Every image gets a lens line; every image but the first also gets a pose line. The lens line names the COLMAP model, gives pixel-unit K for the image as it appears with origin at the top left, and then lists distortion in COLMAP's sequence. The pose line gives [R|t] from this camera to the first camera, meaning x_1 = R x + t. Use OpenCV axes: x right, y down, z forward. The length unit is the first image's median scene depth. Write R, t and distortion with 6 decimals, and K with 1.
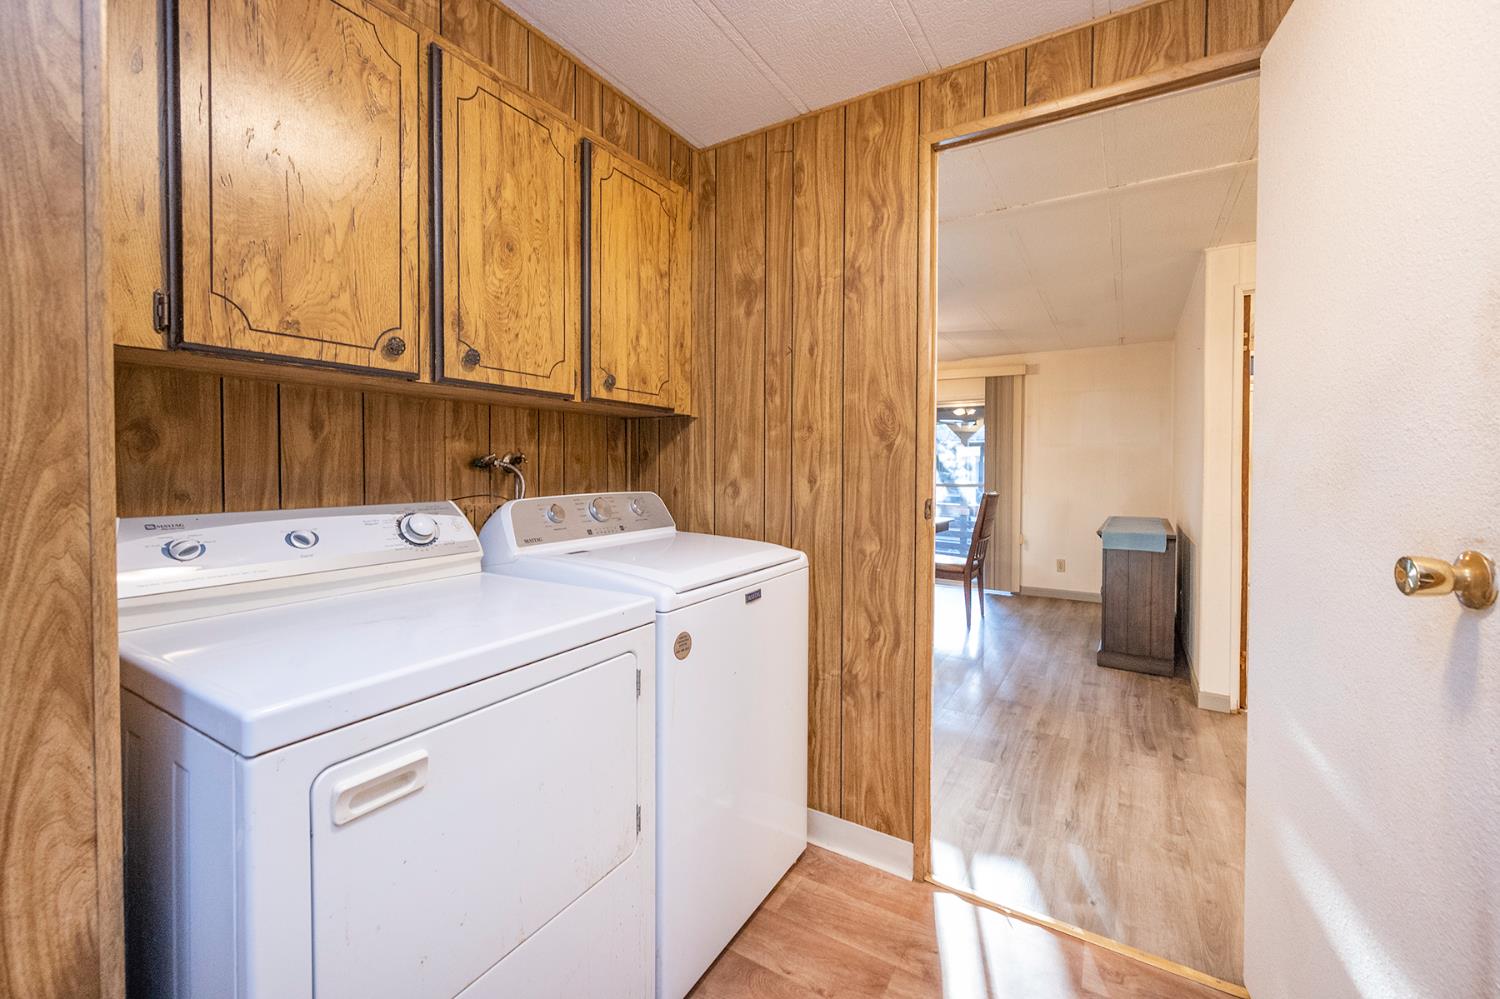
lens RADIAL K [[601.2, 0, 776.3], [0, 601.2, 475.9], [0, 0, 1]] dist [0.001358, -0.001105]
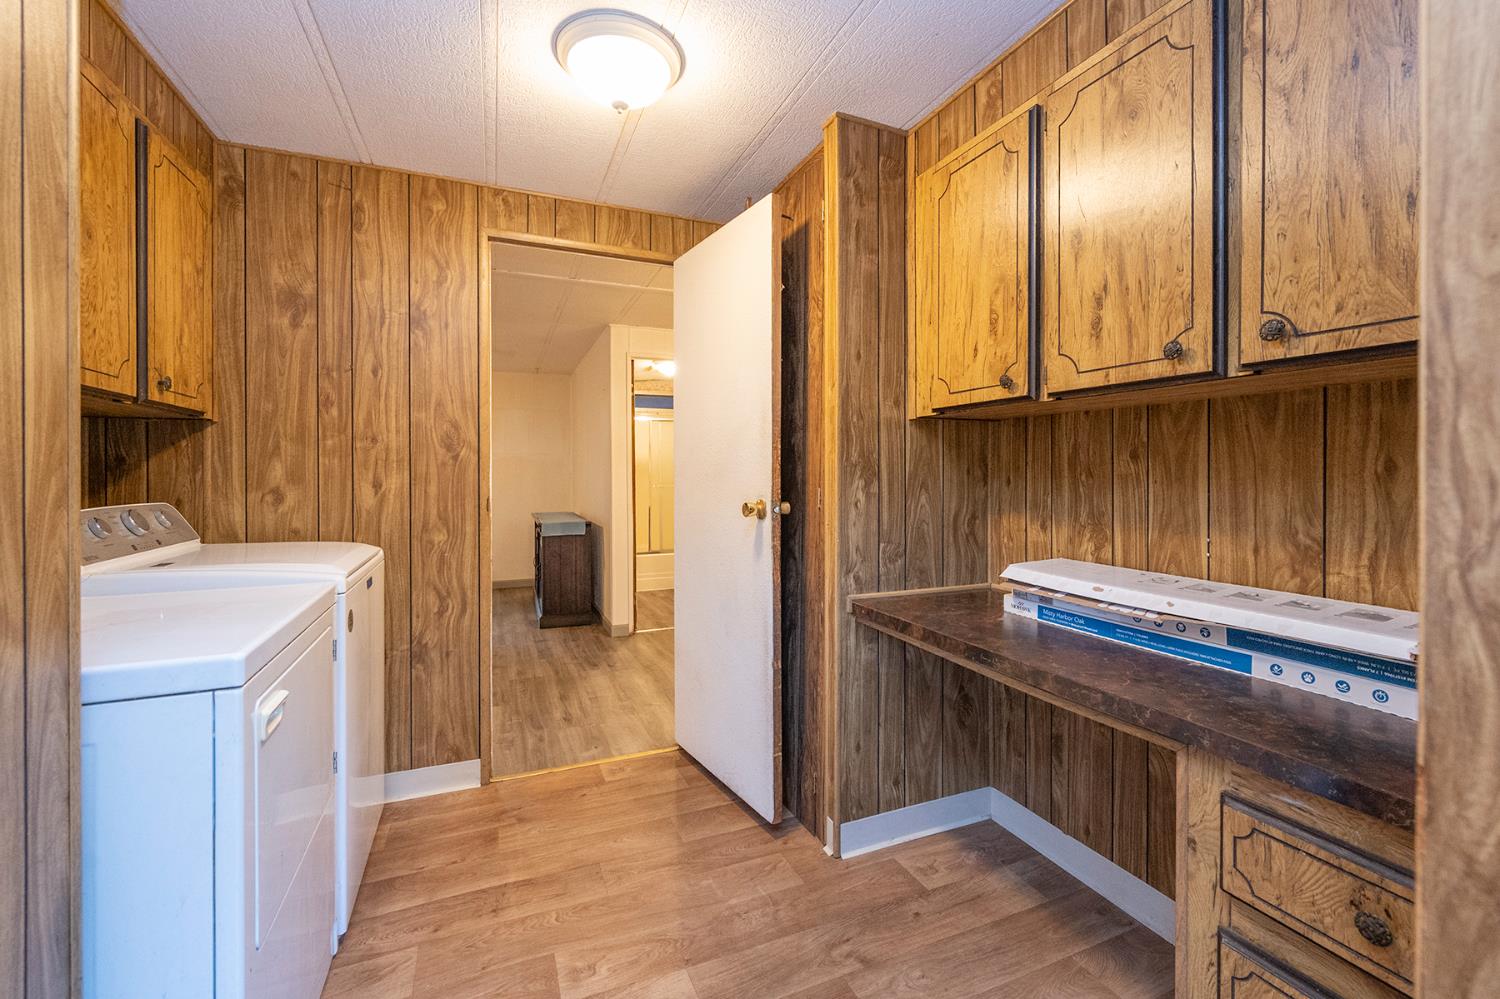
lens RADIAL K [[601.2, 0, 746.9], [0, 601.2, 476.8], [0, 0, 1]] dist [0.001358, -0.001105]
pose [[0.606530, -0.012251, 0.794966, -0.430927], [0.019876, 0.999802, 0.000243, 0.005143], [-0.794812, 0.015653, 0.606654, -0.257214]]
